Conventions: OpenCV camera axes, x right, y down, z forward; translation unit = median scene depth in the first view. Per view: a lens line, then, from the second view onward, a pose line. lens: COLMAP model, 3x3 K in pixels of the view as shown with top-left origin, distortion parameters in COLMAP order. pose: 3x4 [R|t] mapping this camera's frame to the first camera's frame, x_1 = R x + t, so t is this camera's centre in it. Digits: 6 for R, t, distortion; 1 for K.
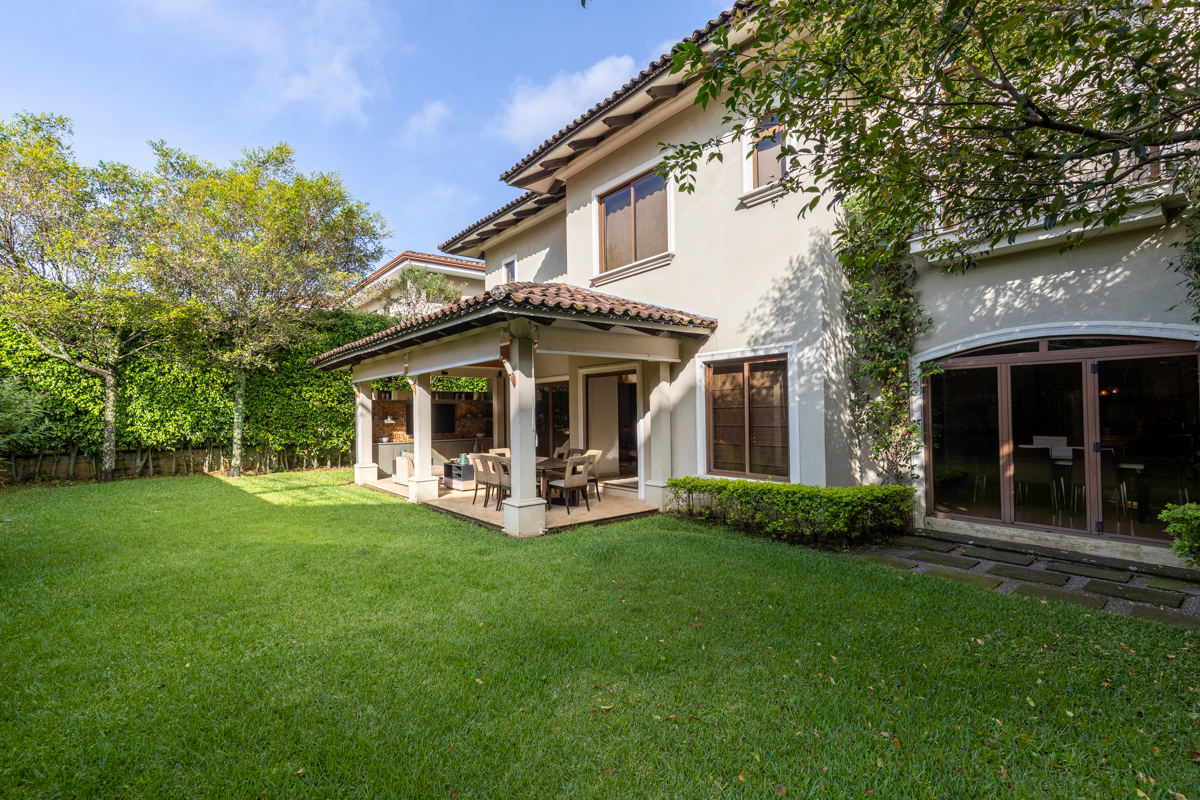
lens RADIAL K [[562.5, 0, 600.0], [0, 562.5, 400.0], [0, 0, 1]] dist [0.000404, -0.010181]
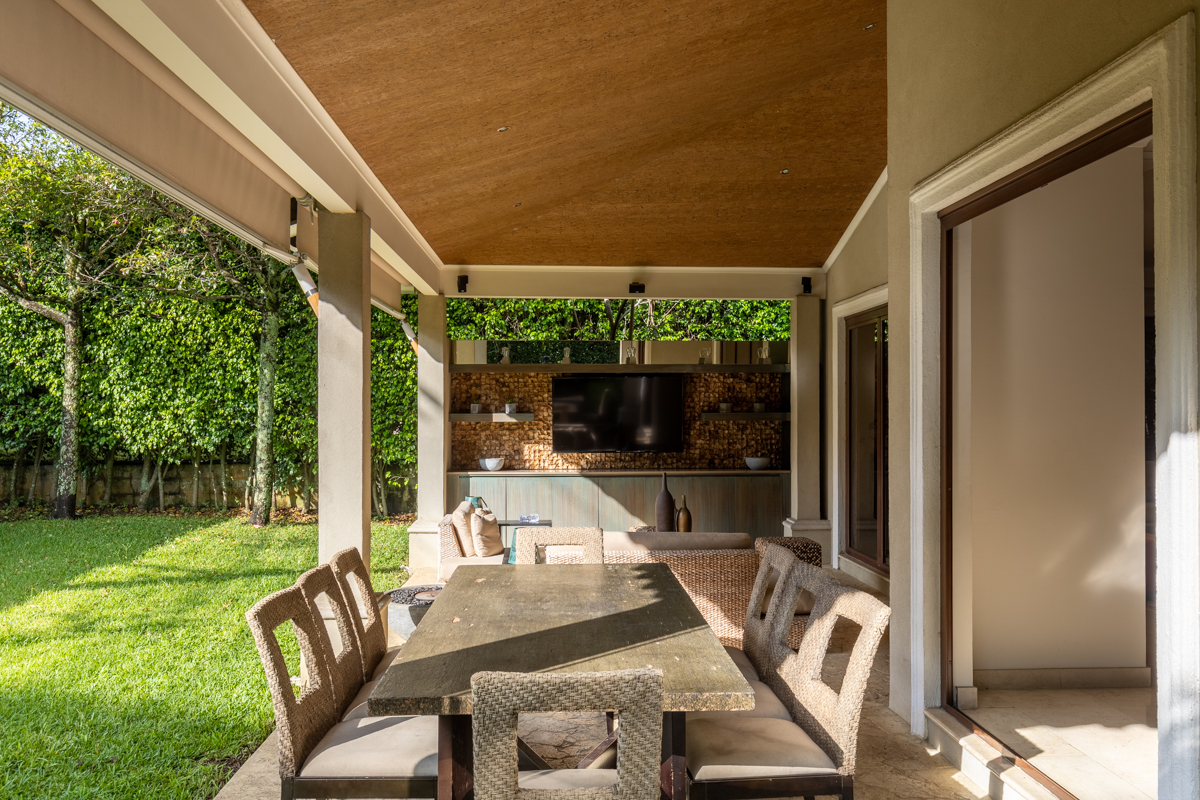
lens RADIAL K [[926.2, 0, 600.0], [0, 926.2, 400.0], [0, 0, 1]] dist [-0.003042, -0.001117]
pose [[0.801634, 0.008696, -0.597752, 0.068764], [0.000126, 0.999892, 0.014714, 0.017340], [0.597815, -0.011871, 0.801546, 0.557693]]
